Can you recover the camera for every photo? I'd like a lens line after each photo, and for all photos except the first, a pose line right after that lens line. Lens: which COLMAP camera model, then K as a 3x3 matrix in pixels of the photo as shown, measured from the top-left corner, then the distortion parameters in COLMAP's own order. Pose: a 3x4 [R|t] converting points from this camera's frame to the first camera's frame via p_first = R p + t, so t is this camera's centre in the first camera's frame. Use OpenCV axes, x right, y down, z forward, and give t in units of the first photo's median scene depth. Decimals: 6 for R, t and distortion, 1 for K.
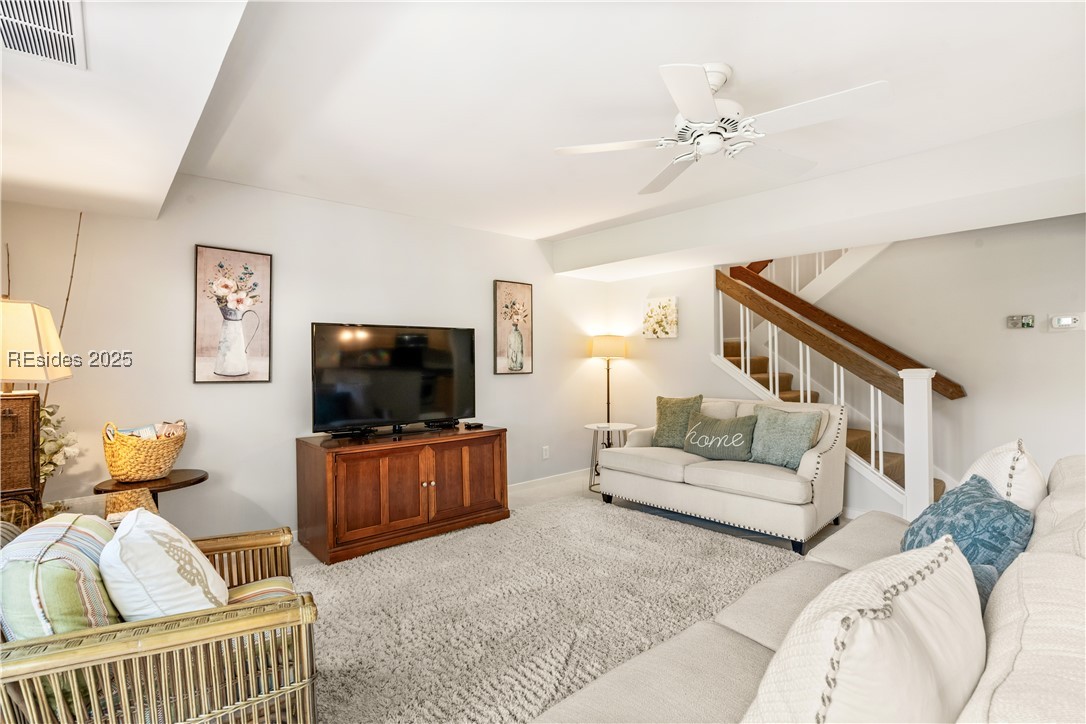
lens RADIAL K [[509.6, 0, 543.0], [0, 509.6, 362.0], [0, 0, 1]] dist [-0.000687, 0.000220]
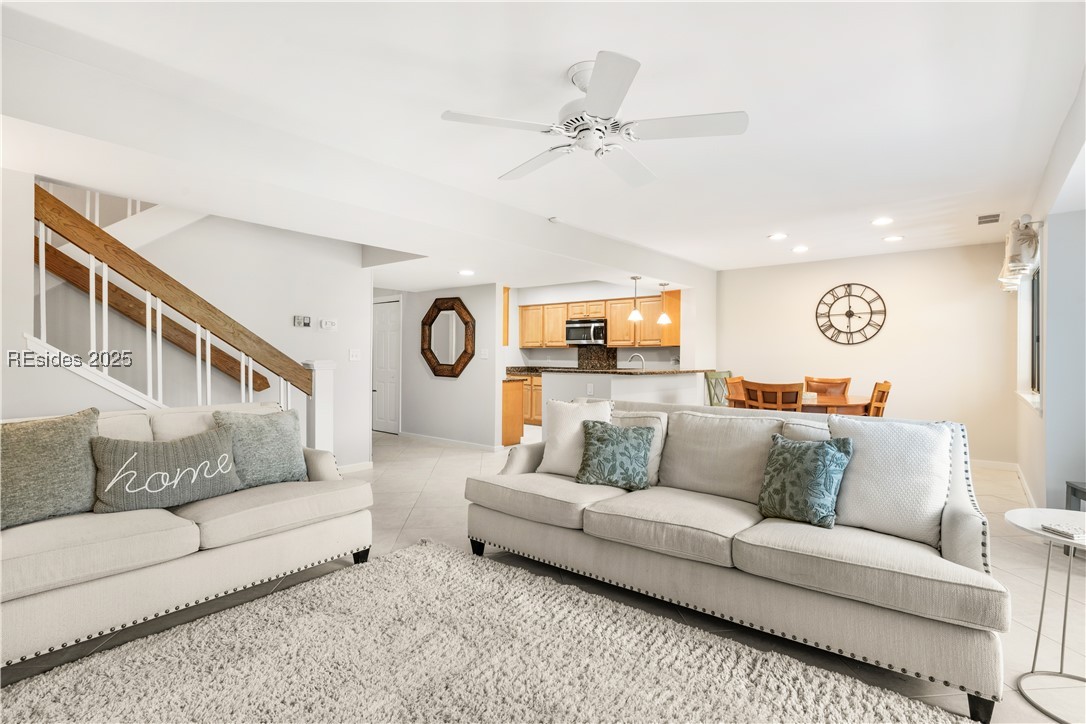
lens RADIAL K [[520.1, 0, 542.4], [0, 520.1, 358.4], [0, 0, 1]] dist [-0.000694, -0.000579]
pose [[-0.169723, 0.004772, 0.985480, -0.308072], [0.000120, 0.999988, -0.004821, 0.011222], [-0.985492, -0.000700, -0.169721, 0.557569]]
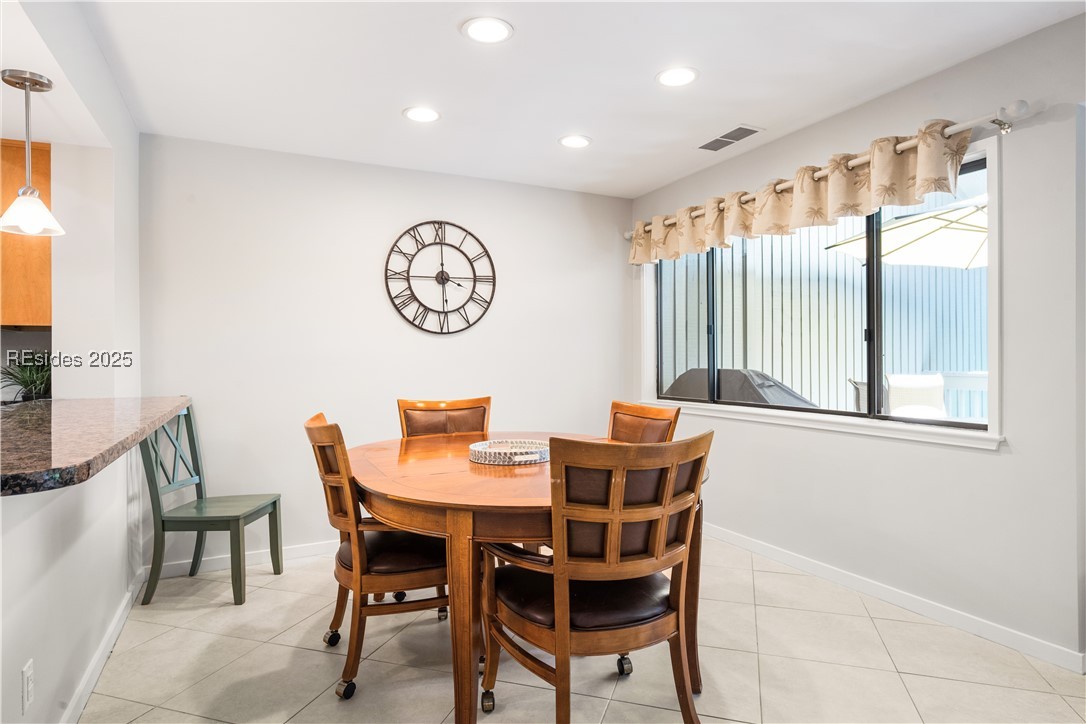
lens RADIAL K [[597.6, 0, 548.4], [0, 597.6, 359.9], [0, 0, 1]] dist [0.000628, 0.000617]
pose [[-0.971283, 0.018194, 0.237231, 0.562906], [0.019877, 0.999791, 0.004705, 0.003619], [-0.237096, 0.009286, -0.971442, 0.317637]]
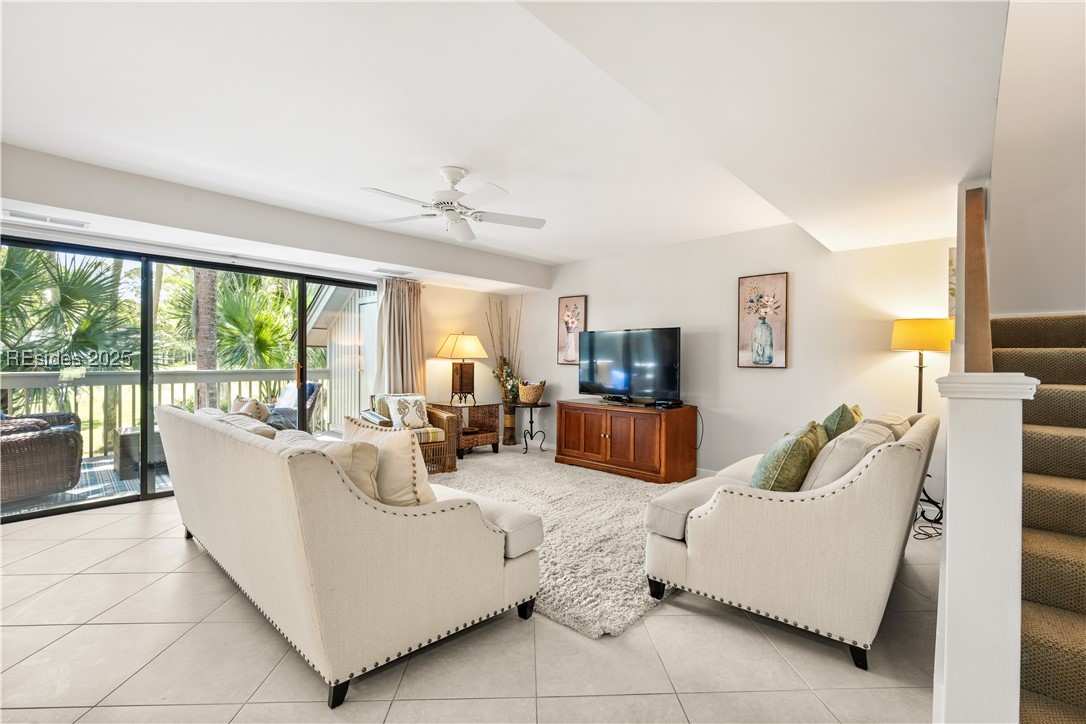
lens RADIAL K [[461.0, 0, 546.9], [0, 461.0, 361.9], [0, 0, 1]] dist [-0.000950, -0.000345]
pose [[0.117392, 0.016879, -0.992942, 0.803718], [-0.010660, 0.999819, 0.015736, 0.002529], [0.993028, 0.008738, 0.117550, 0.493163]]
